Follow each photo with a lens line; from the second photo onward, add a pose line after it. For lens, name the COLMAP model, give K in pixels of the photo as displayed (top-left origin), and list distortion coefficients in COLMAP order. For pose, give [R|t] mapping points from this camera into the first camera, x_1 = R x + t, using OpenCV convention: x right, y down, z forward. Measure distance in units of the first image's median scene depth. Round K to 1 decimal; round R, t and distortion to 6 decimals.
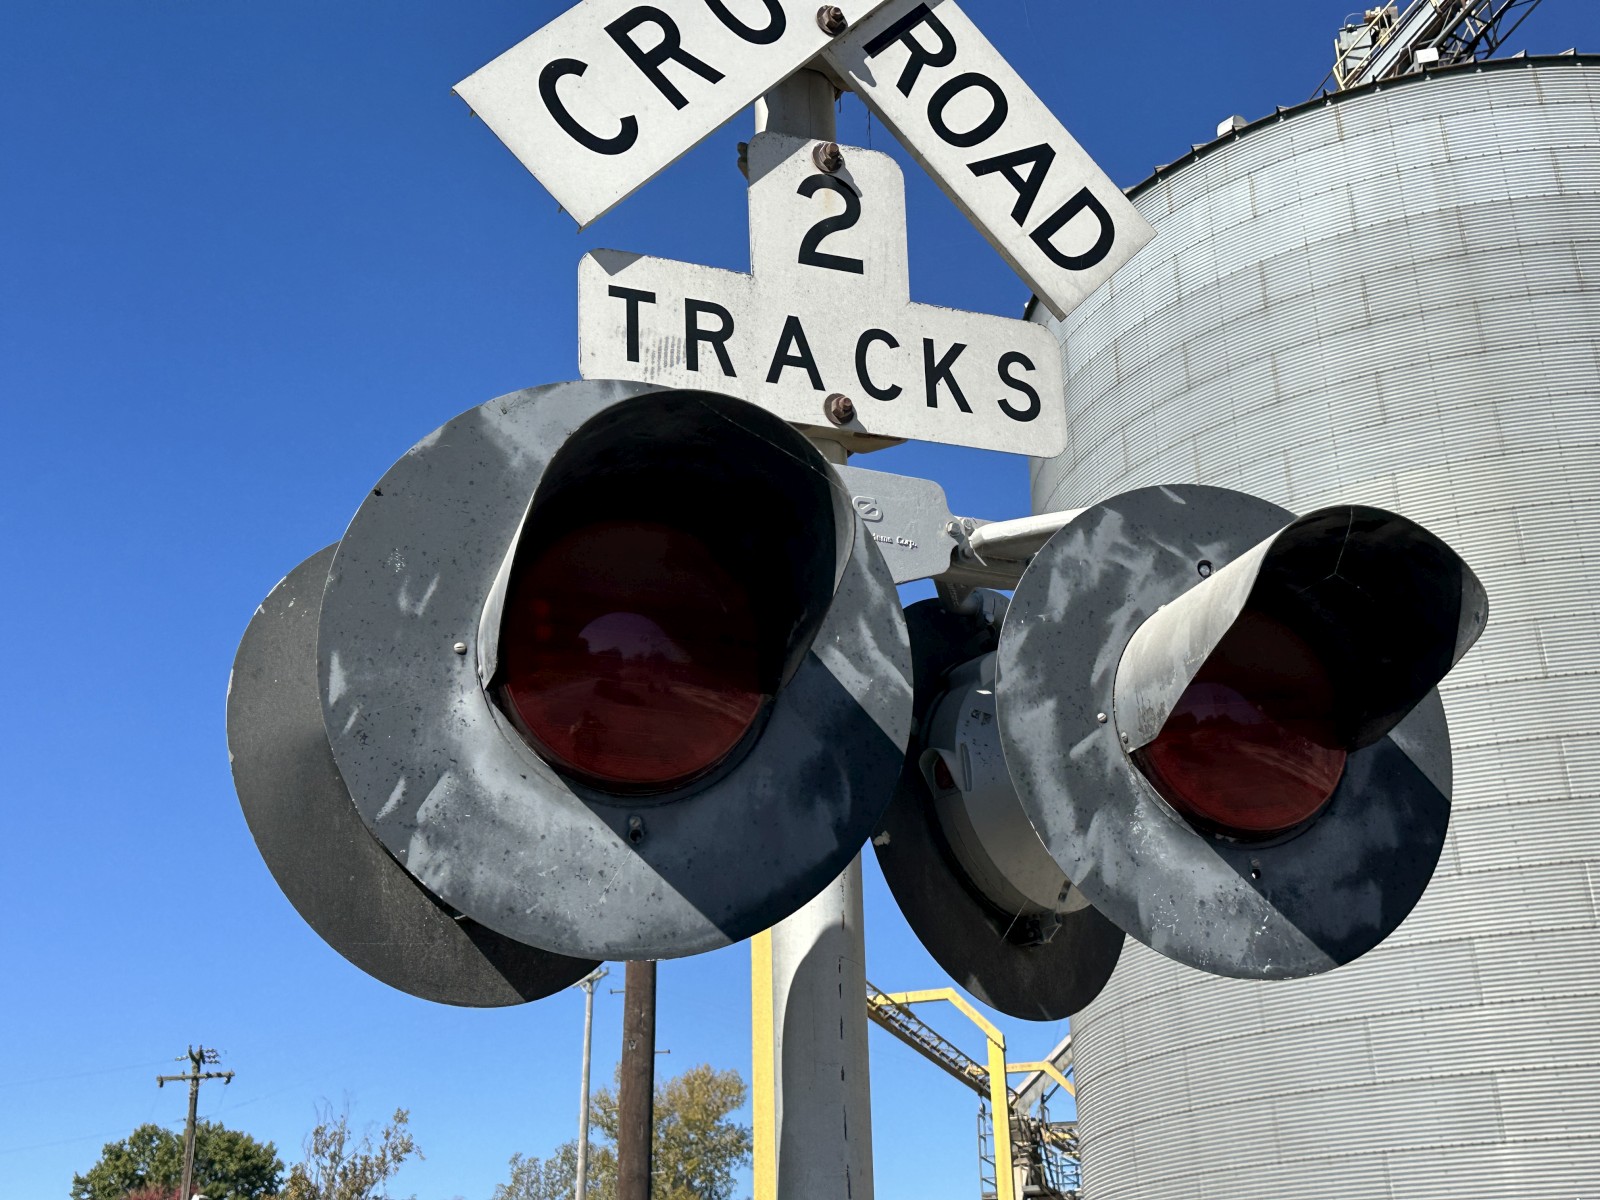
lens RADIAL K [[1792.1, 0, 800.0], [0, 1792.1, 600.0], [0, 0, 1]] dist [0.168813, -0.380541]
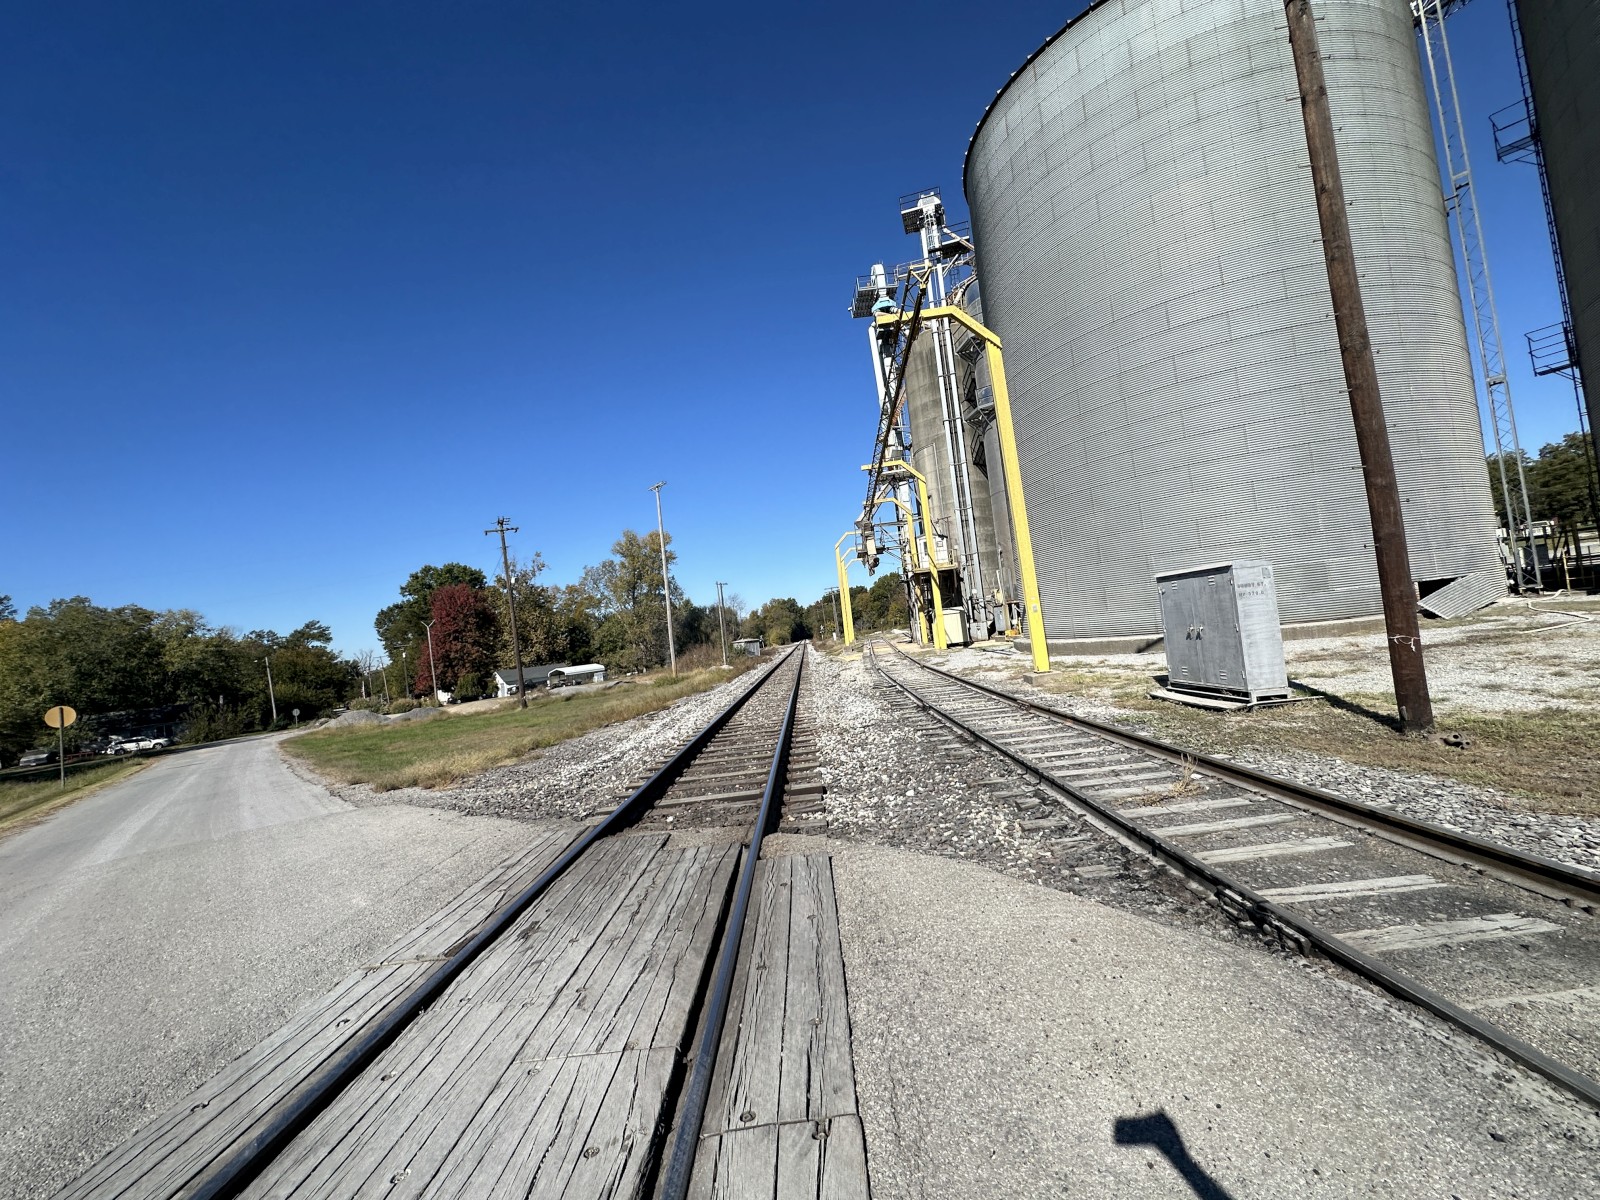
lens RADIAL K [[638.0, 0, 802.5], [0, 638.0, 600.3], [0, 0, 1]] dist [-0.003367, 0.000450]
pose [[0.969081, -0.084646, 0.231771, -3.673835], [-0.001638, 0.937090, 0.349085, 1.430377], [-0.246739, -0.338671, 0.907977, 3.174714]]
